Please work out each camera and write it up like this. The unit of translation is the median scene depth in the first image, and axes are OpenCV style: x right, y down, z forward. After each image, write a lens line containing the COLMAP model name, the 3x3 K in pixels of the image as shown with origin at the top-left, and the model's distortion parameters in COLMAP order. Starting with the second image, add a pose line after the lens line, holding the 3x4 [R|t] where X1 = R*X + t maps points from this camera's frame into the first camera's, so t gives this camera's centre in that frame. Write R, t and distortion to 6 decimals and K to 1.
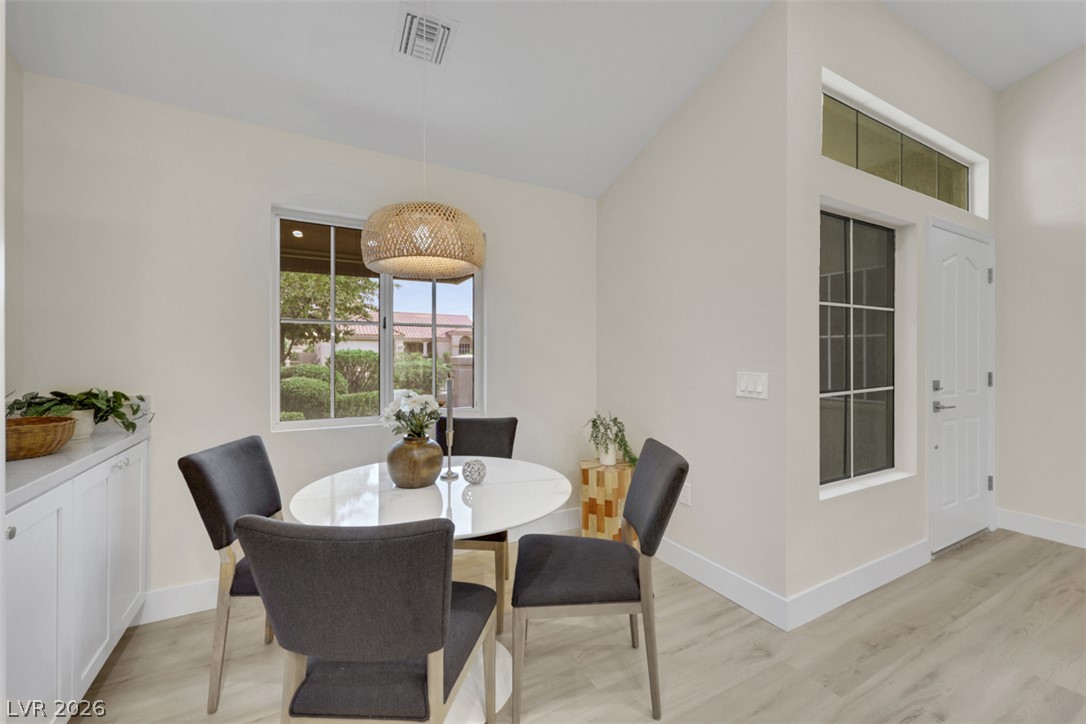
lens RADIAL K [[437.1, 0, 544.7], [0, 437.1, 358.0], [0, 0, 1]] dist [-0.005117, 0.002267]
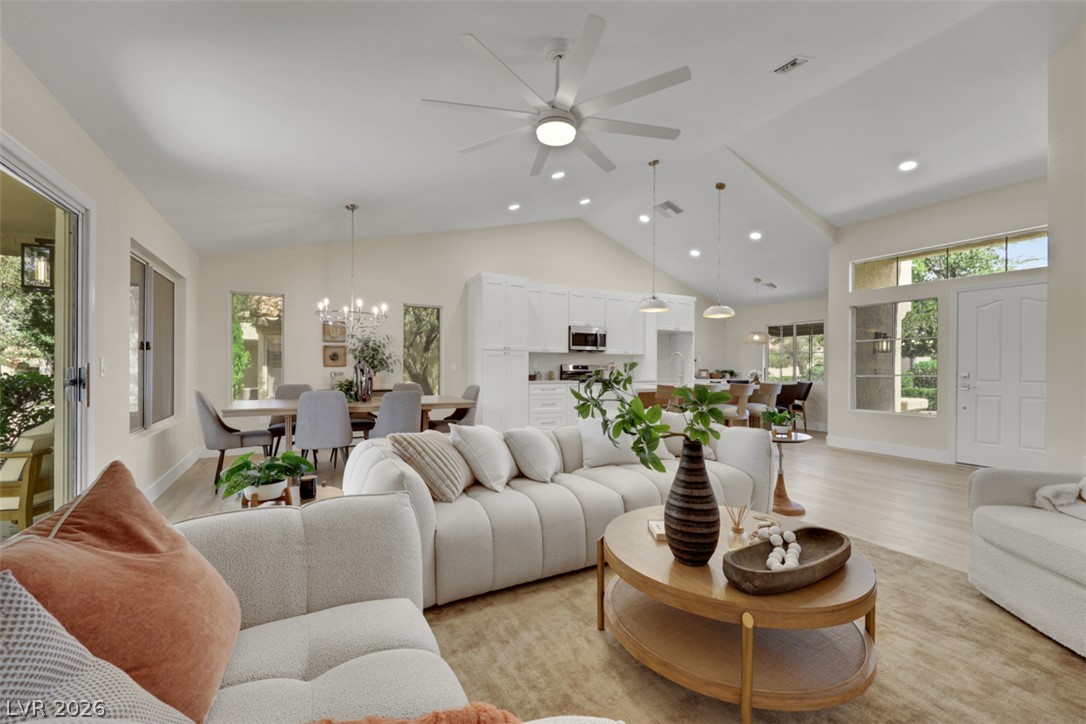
lens RADIAL K [[437.1, 0, 541.1], [0, 437.1, 369.8], [0, 0, 1]] dist [-0.005117, 0.002267]
pose [[-0.005866, 0.003205, -0.999978, 3.522184], [-0.009941, 0.999945, 0.003263, 0.062781], [0.999933, 0.009960, -0.005834, -1.040336]]
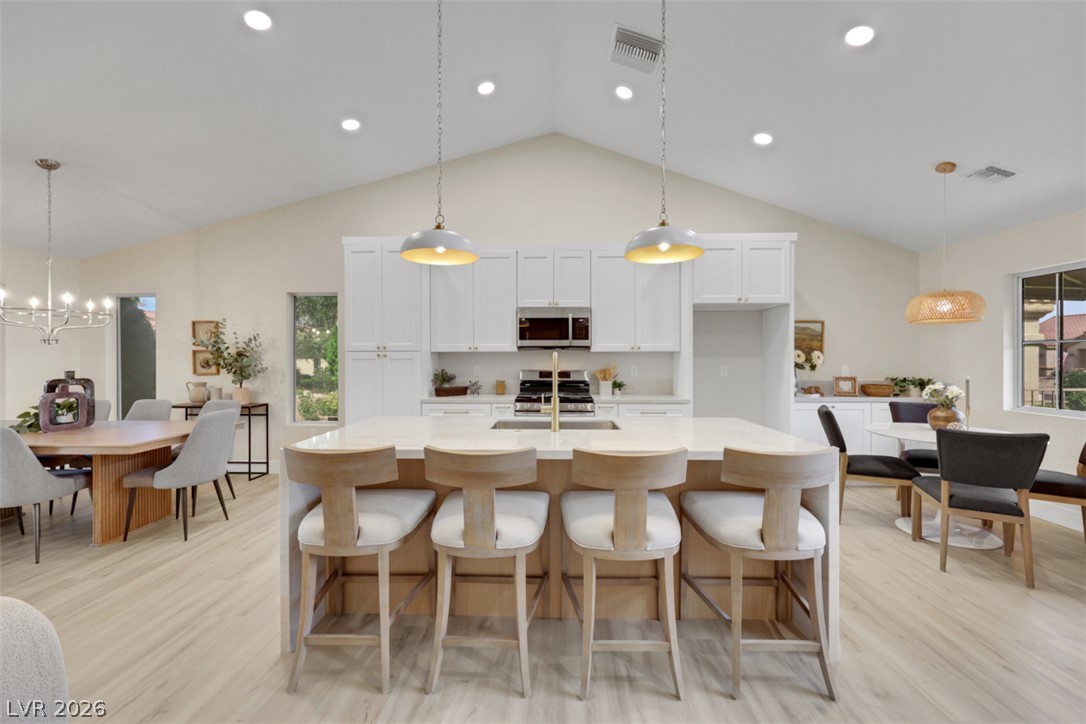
lens RADIAL K [[437.1, 0, 544.1], [0, 437.1, 360.1], [0, 0, 1]] dist [-0.005117, 0.002267]
pose [[-0.508377, 0.000464, -0.861134, 1.828420], [-0.002835, 0.999994, 0.002213, -0.025765], [0.861130, 0.003567, -0.508373, 0.340366]]
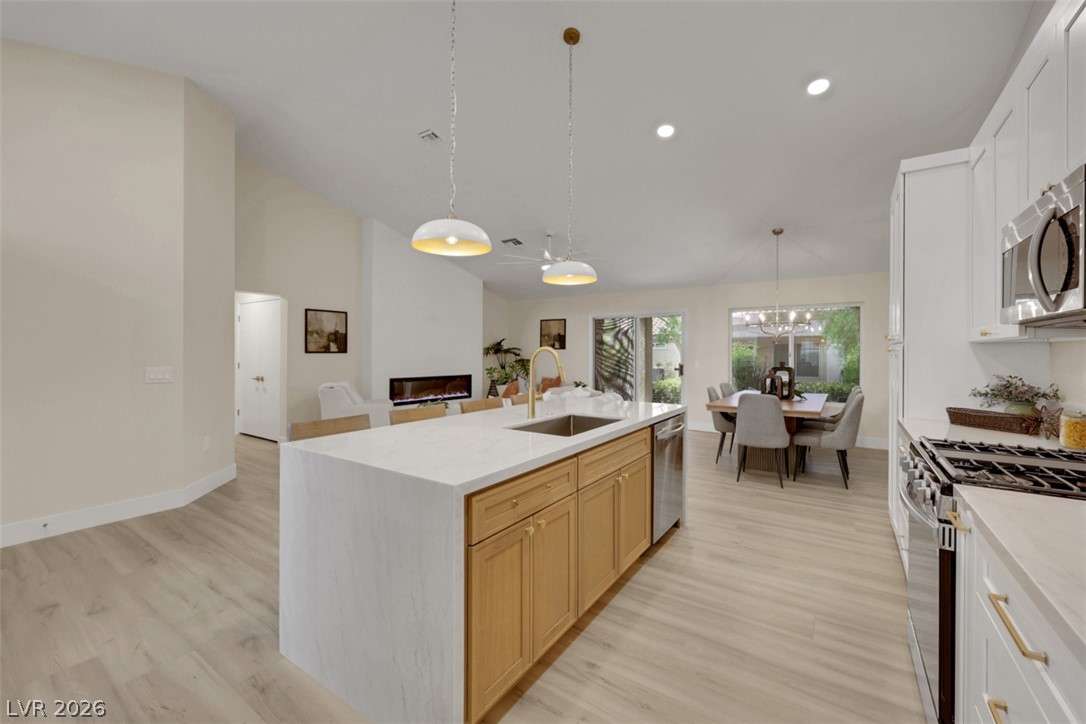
lens RADIAL K [[437.1, 0, 541.4], [0, 437.1, 353.0], [0, 0, 1]] dist [-0.005117, 0.002267]
pose [[-0.449799, -0.005968, 0.893110, -0.242927], [-0.004715, 0.999980, 0.004307, -0.030381], [-0.893117, -0.002274, -0.449818, 0.333391]]
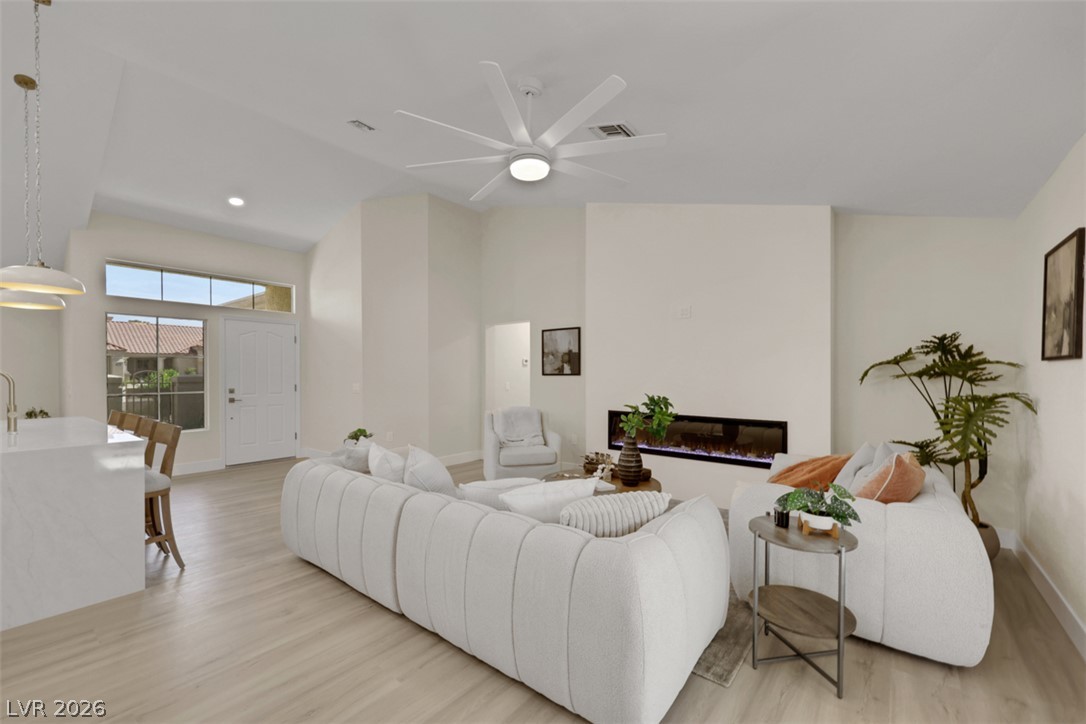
lens RADIAL K [[437.1, 0, 552.0], [0, 437.1, 375.7], [0, 0, 1]] dist [-0.005117, 0.002267]
pose [[0.920167, -0.004386, 0.391502, 1.932223], [0.004074, 0.999990, 0.001628, -0.014143], [-0.391505, 0.000097, 0.920176, -2.139306]]
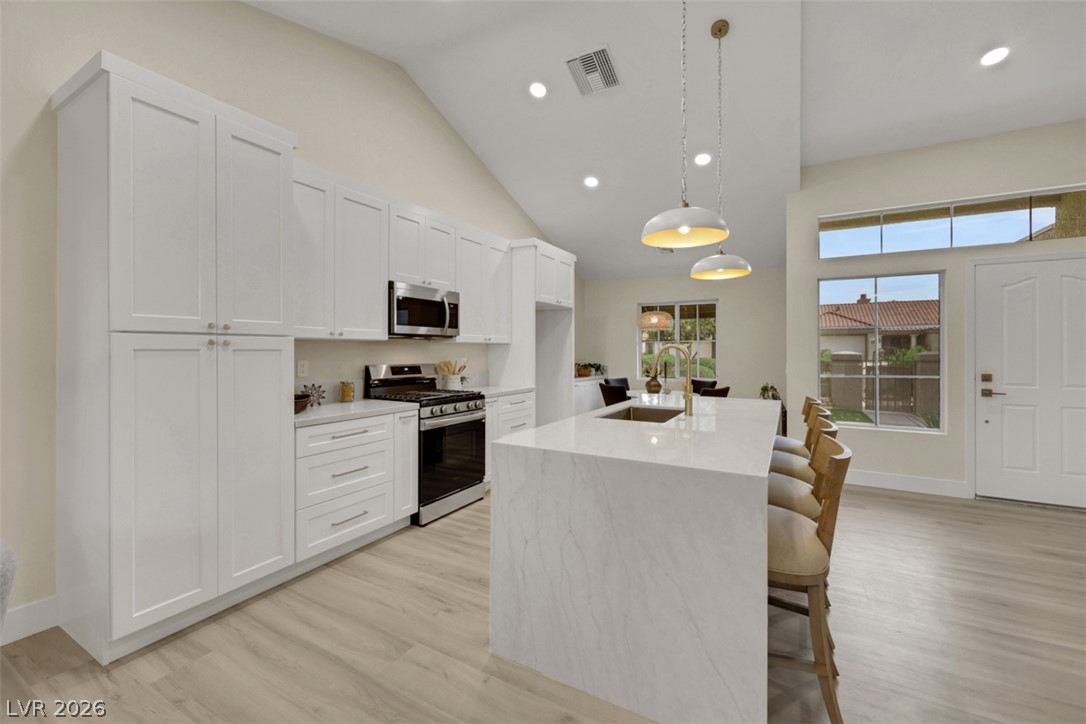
lens RADIAL K [[437.1, 0, 544.5], [0, 437.1, 350.8], [0, 0, 1]] dist [-0.005117, 0.002267]
pose [[0.523522, -0.001575, -0.852011, 1.697118], [-0.001890, 0.999994, -0.003010, -0.021067], [0.852010, 0.003186, 0.523516, -1.185743]]
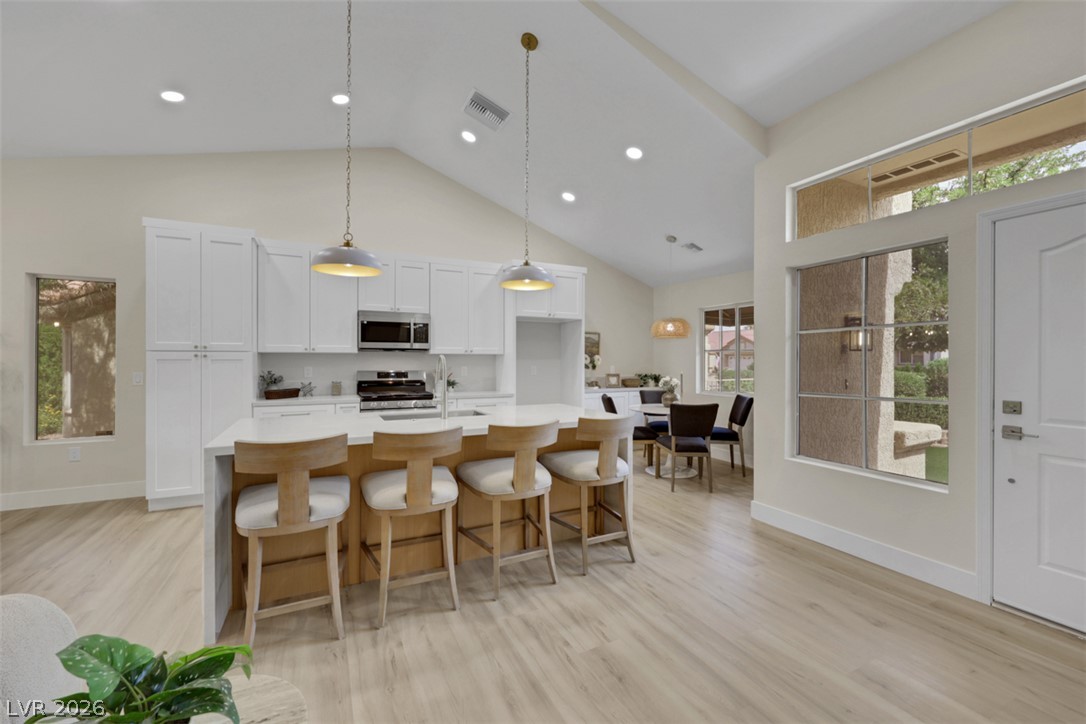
lens RADIAL K [[437.1, 0, 545.5], [0, 437.1, 360.4], [0, 0, 1]] dist [-0.005117, 0.002267]
pose [[-0.035387, -0.002143, -0.999371, 2.223371], [-0.005519, 0.999983, -0.001949, -0.026169], [0.999358, 0.005446, -0.035398, 0.169887]]
